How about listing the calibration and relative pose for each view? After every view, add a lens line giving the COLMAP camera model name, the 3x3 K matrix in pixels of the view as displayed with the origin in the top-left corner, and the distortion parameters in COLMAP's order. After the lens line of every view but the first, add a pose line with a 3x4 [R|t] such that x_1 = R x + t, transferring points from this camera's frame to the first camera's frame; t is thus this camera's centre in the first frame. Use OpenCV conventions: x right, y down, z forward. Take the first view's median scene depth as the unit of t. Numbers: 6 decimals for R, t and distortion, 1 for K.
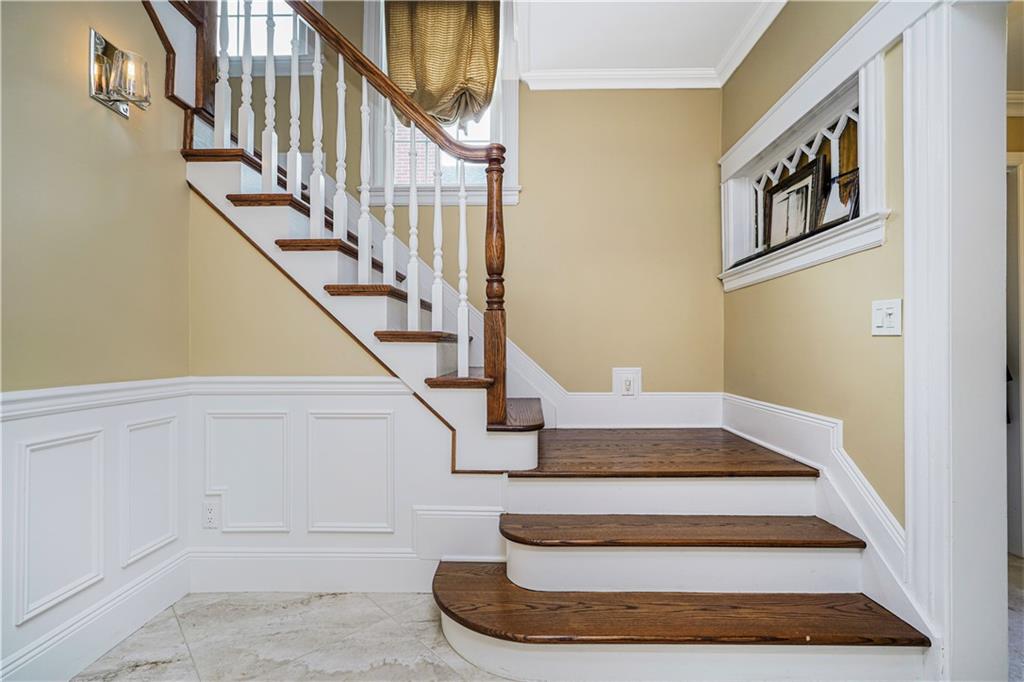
lens RADIAL K [[468.6, 0, 513.3], [0, 468.6, 346.3], [0, 0, 1]] dist [-0.018304, 0.012110]
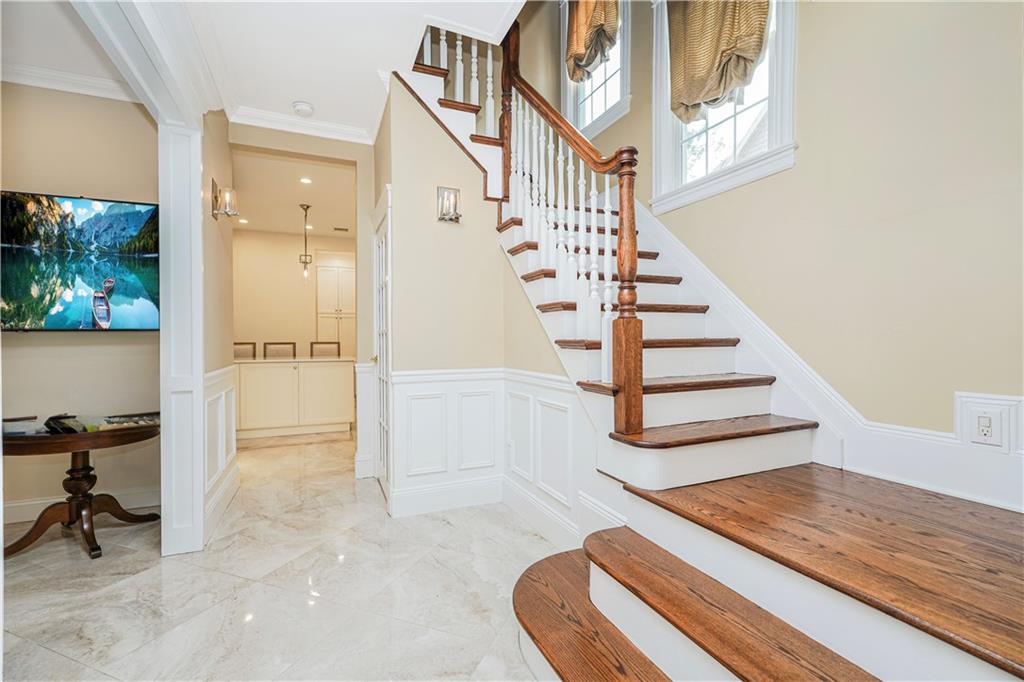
lens RADIAL K [[448.5, 0, 492.7], [0, 448.5, 341.9], [0, 0, 1]] dist [0.000842, 0.000014]
pose [[0.393895, 0.006413, -0.919133, 0.718196], [0.008458, 0.999908, 0.010602, -0.038855], [0.919117, -0.011950, 0.393805, 0.369396]]
